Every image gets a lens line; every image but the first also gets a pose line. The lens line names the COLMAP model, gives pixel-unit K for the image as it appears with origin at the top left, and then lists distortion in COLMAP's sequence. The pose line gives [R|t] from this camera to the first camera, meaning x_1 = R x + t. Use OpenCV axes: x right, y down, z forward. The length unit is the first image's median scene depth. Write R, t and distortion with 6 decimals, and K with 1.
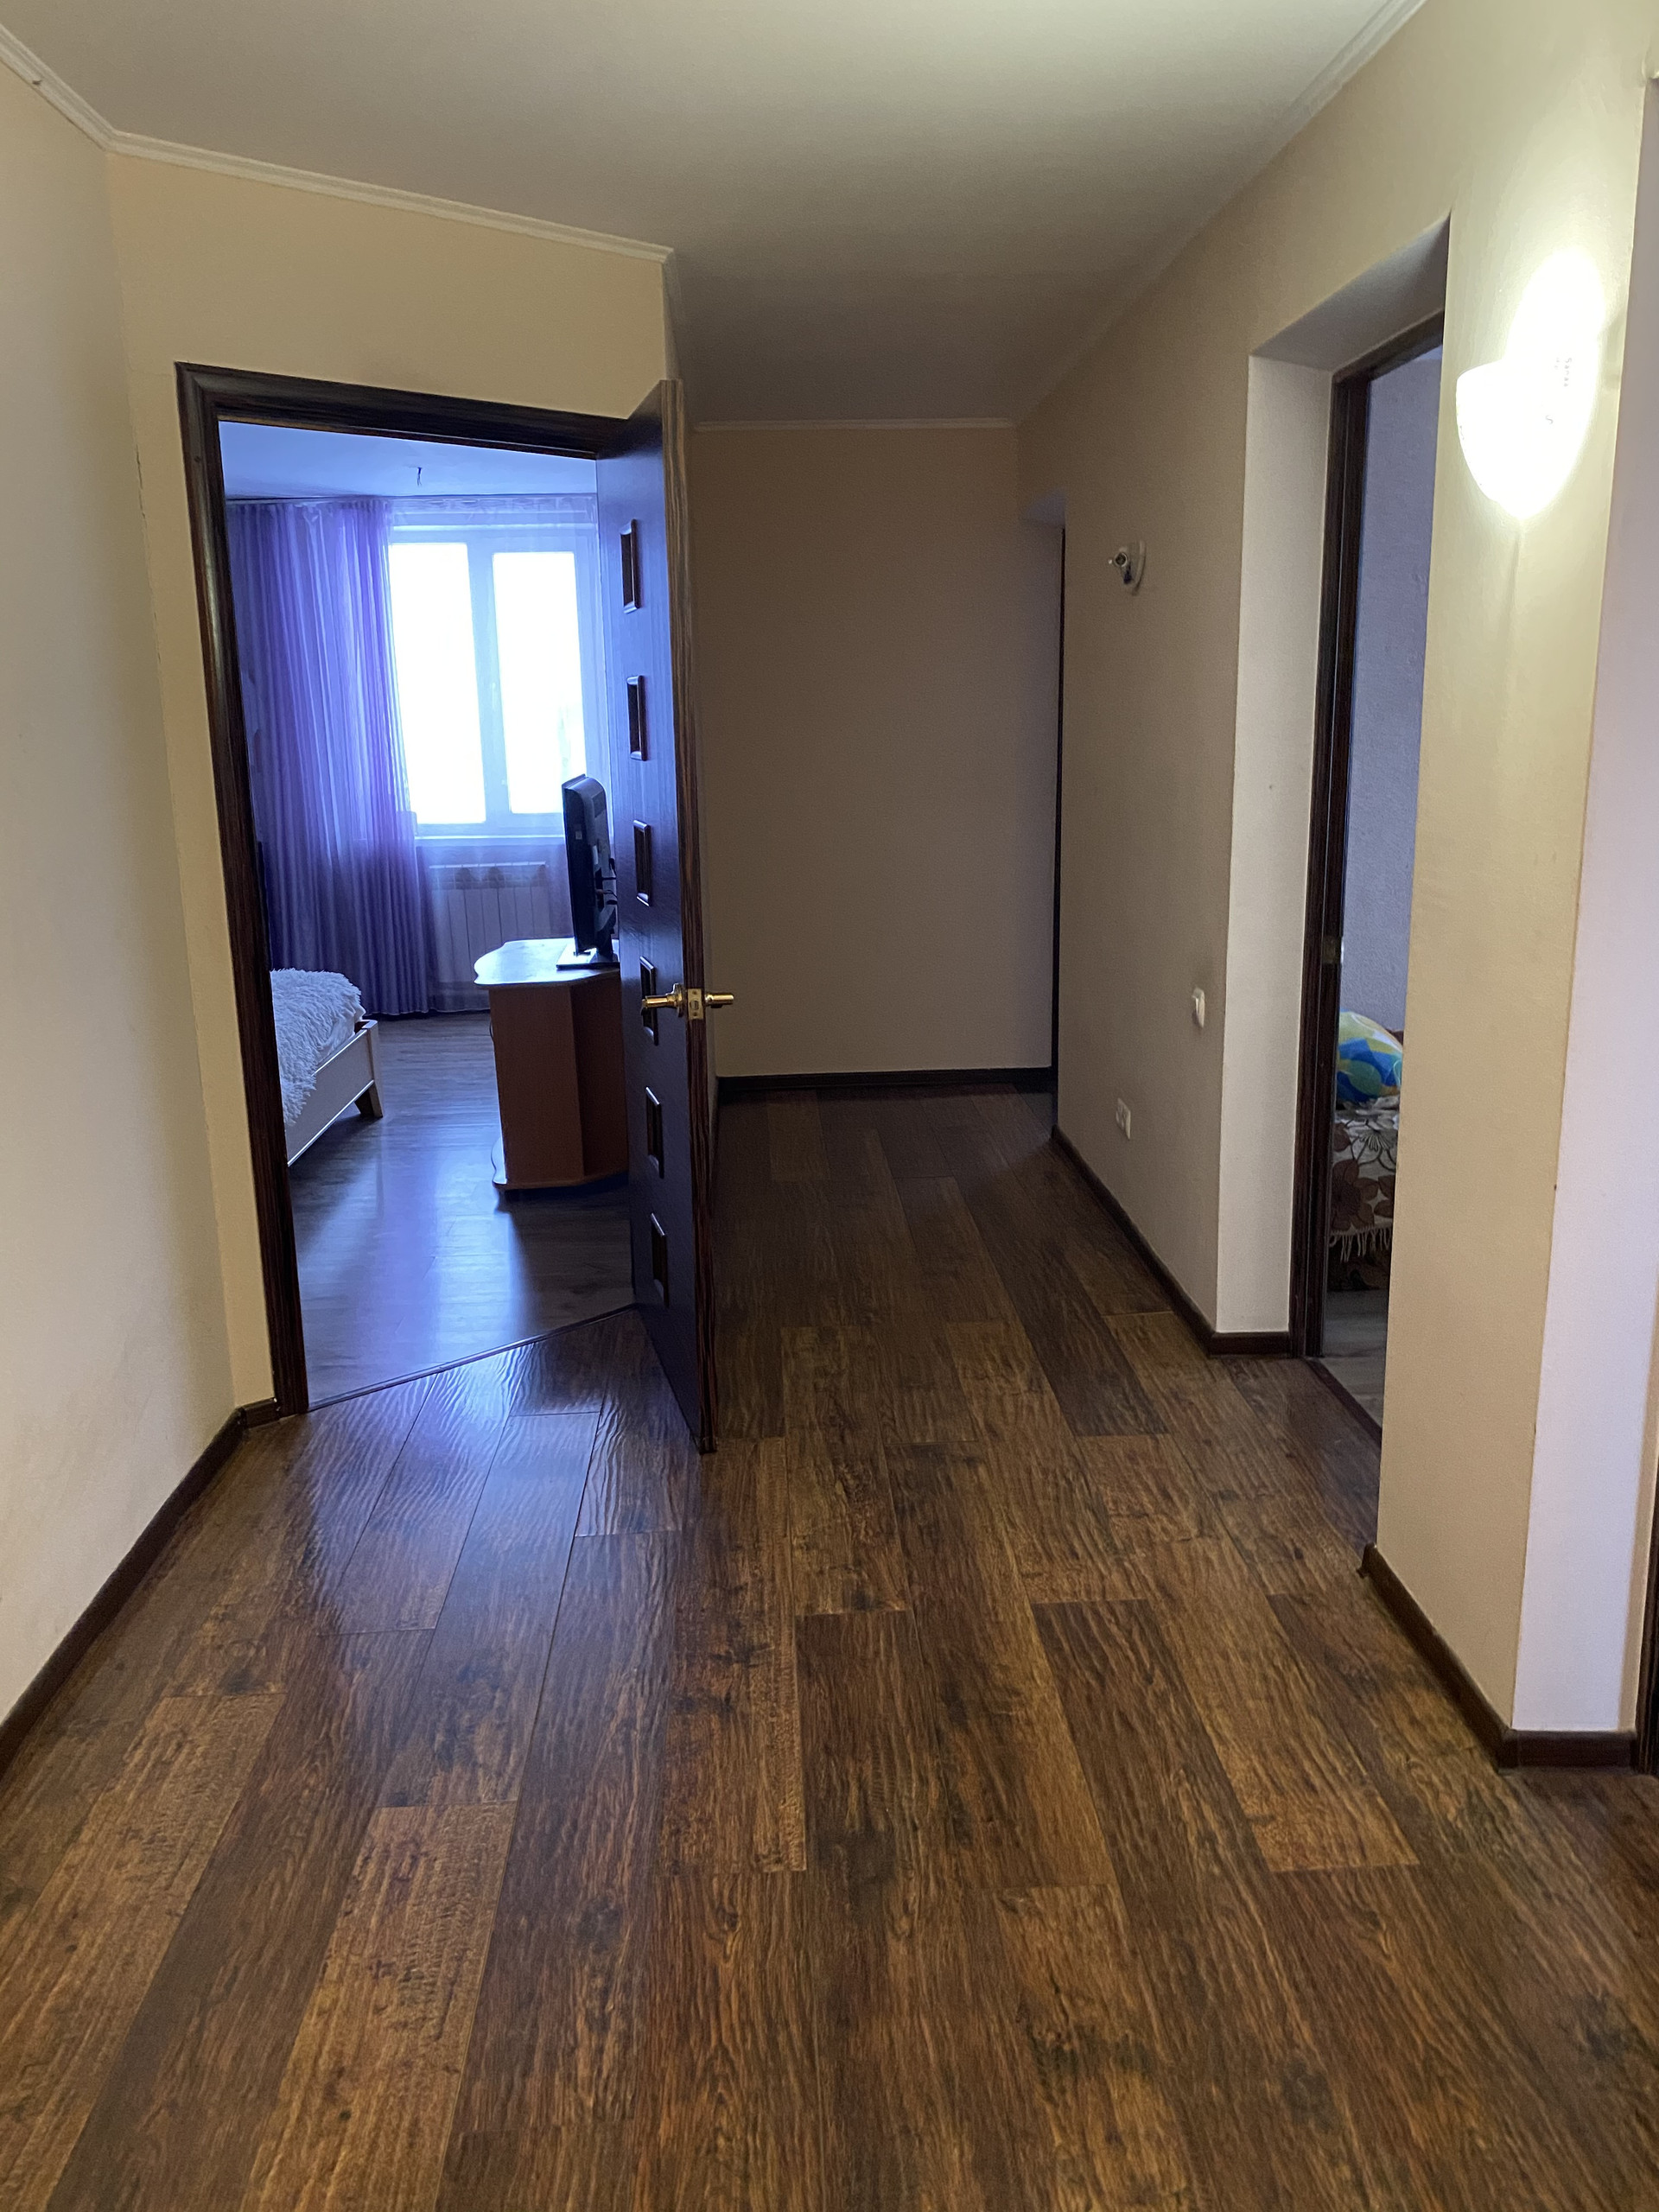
lens RADIAL K [[1706.2, 0, 826.8], [0, 1706.2, 1115.4], [0, 0, 1]] dist [-0.000277, -0.005571]
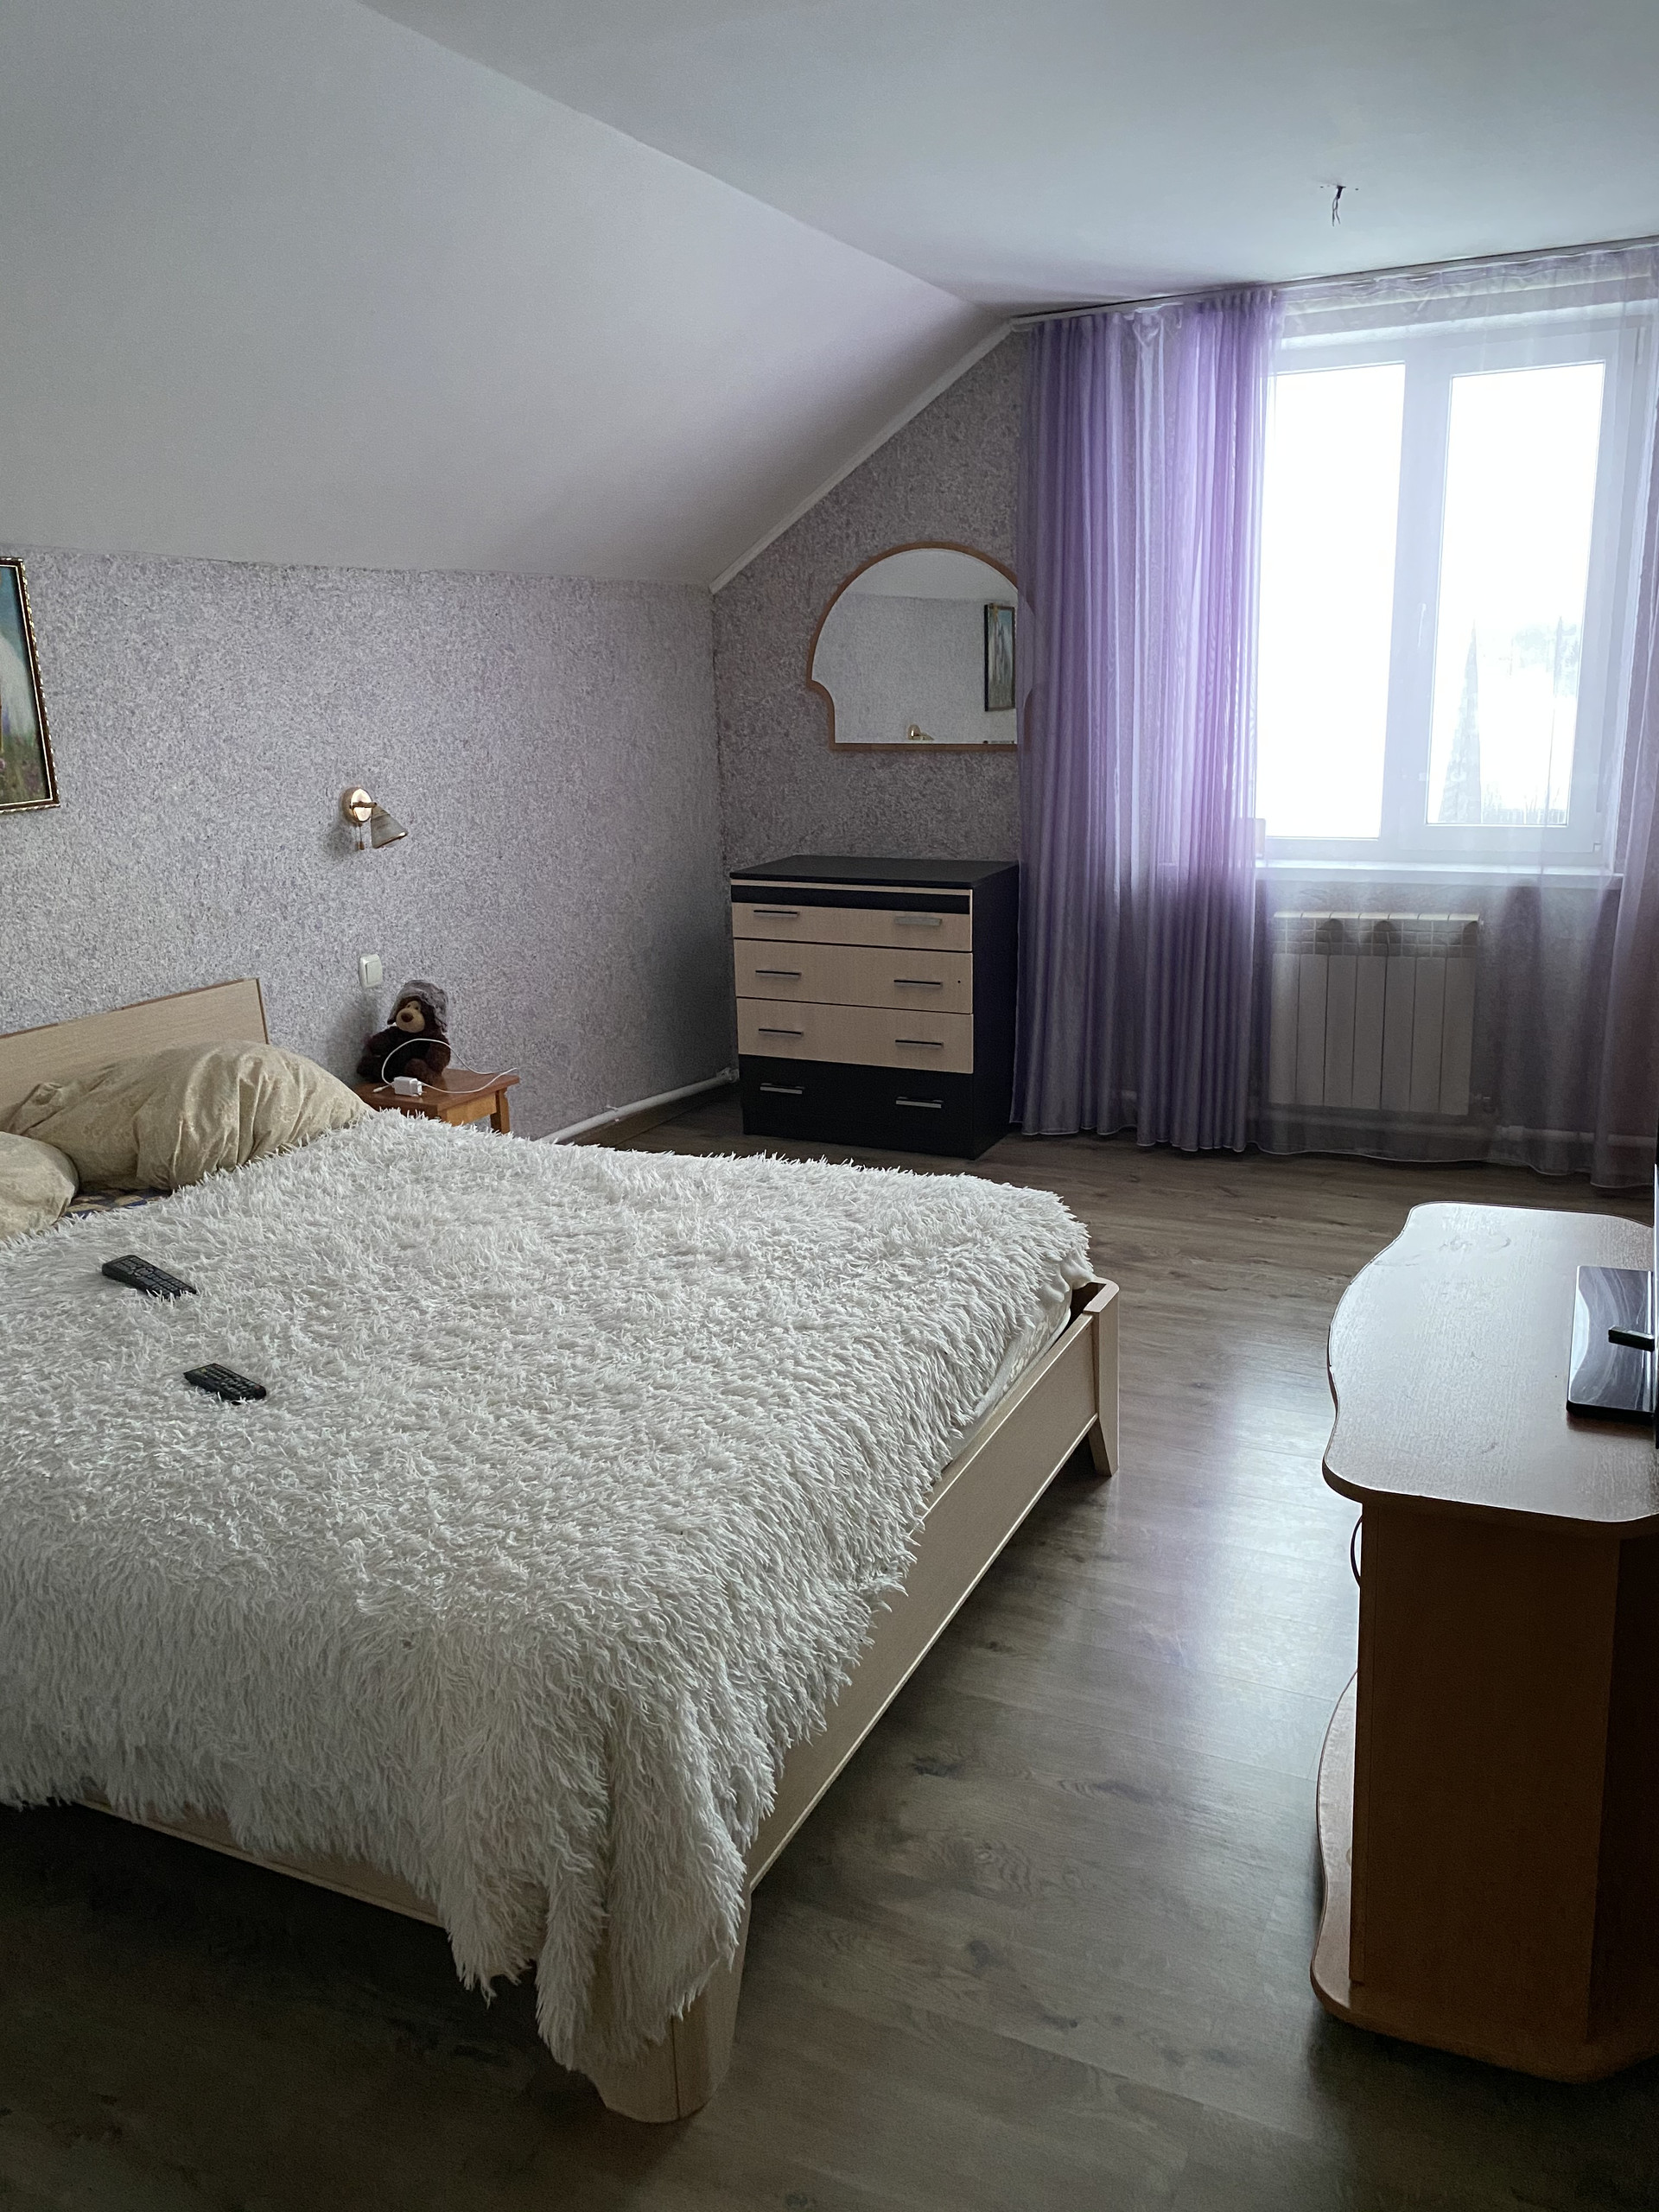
lens RADIAL K [[1706.2, 0, 820.9], [0, 1706.2, 1102.6], [0, 0, 1]] dist [-0.000277, -0.005571]
pose [[0.880266, 0.119937, -0.459072, -0.090557], [-0.105216, 0.992779, 0.057622, -0.099132], [0.462668, -0.002421, 0.886528, 0.396758]]
